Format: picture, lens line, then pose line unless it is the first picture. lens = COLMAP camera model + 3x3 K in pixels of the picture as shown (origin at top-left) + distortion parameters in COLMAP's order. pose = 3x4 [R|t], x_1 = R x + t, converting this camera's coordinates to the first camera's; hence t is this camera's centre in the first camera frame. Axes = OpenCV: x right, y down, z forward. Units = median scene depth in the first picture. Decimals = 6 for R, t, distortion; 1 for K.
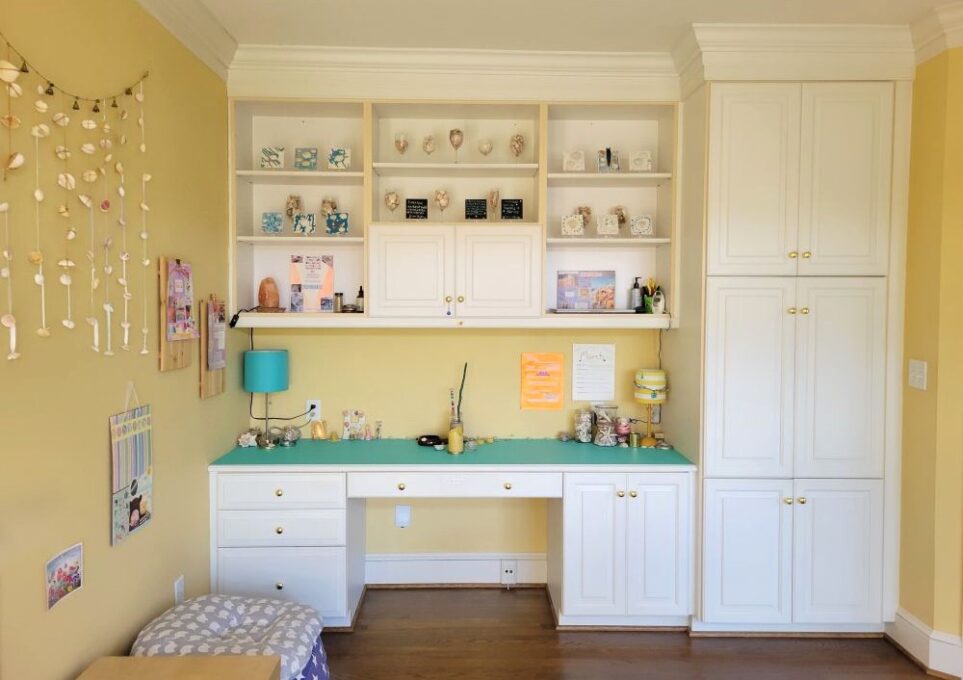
lens RADIAL K [[724.7, 0, 487.9], [0, 724.7, 330.8], [0, 0, 1]] dist [0.039039, 0.002737]
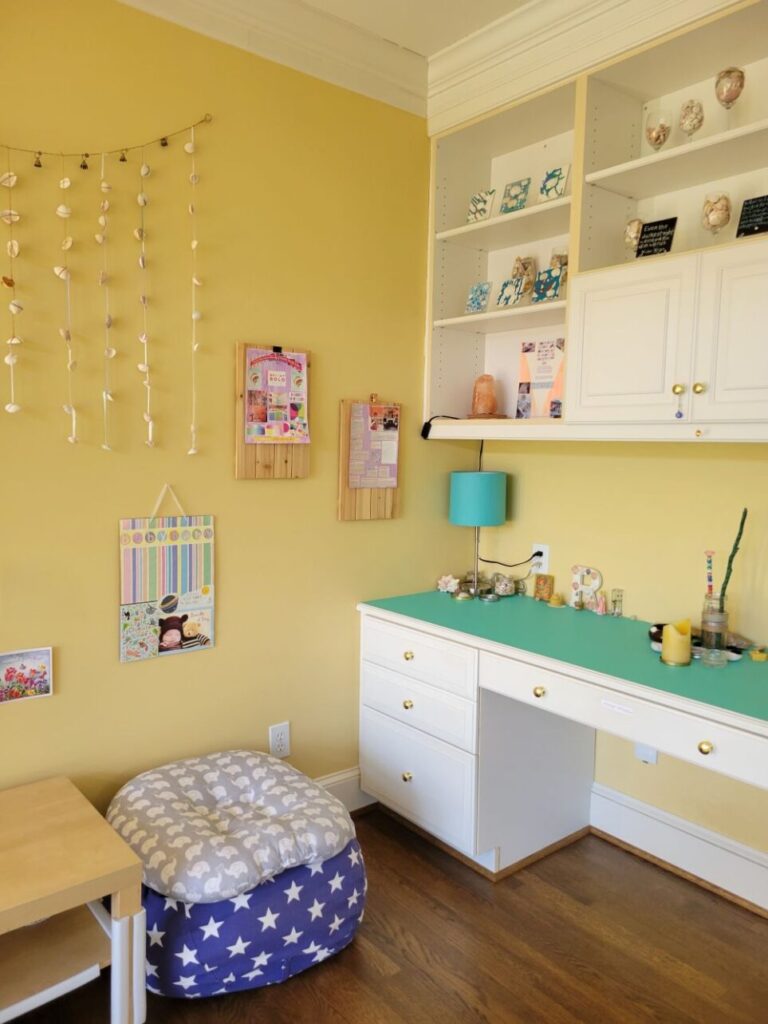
lens RADIAL K [[765.7, 0, 379.1], [0, 765.7, 508.2], [0, 0, 1]] dist [0.064051, -0.040468]
pose [[0.610703, 0.077260, -0.788081, 0.282669], [-0.043613, 0.997000, 0.063944, 0.019732], [0.790658, -0.004680, 0.612241, 0.450483]]
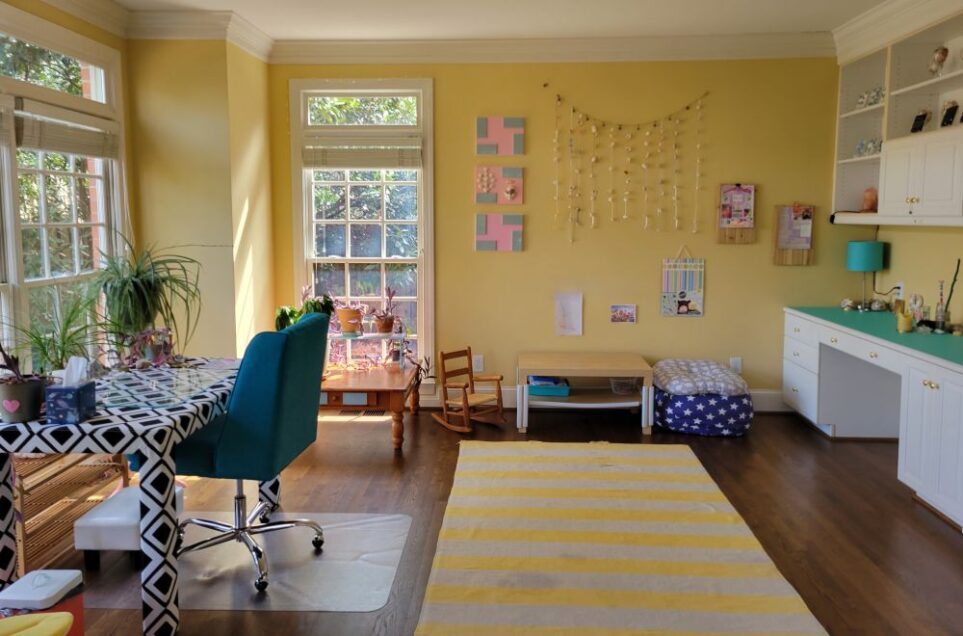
lens RADIAL K [[725.3, 0, 477.5], [0, 725.3, 285.6], [0, 0, 1]] dist [0.039792, -0.005427]
pose [[-0.066405, 0.092327, -0.993512, 1.185583], [-0.033917, 0.994926, 0.094725, 0.004485], [0.997216, 0.039987, -0.062936, 0.382744]]
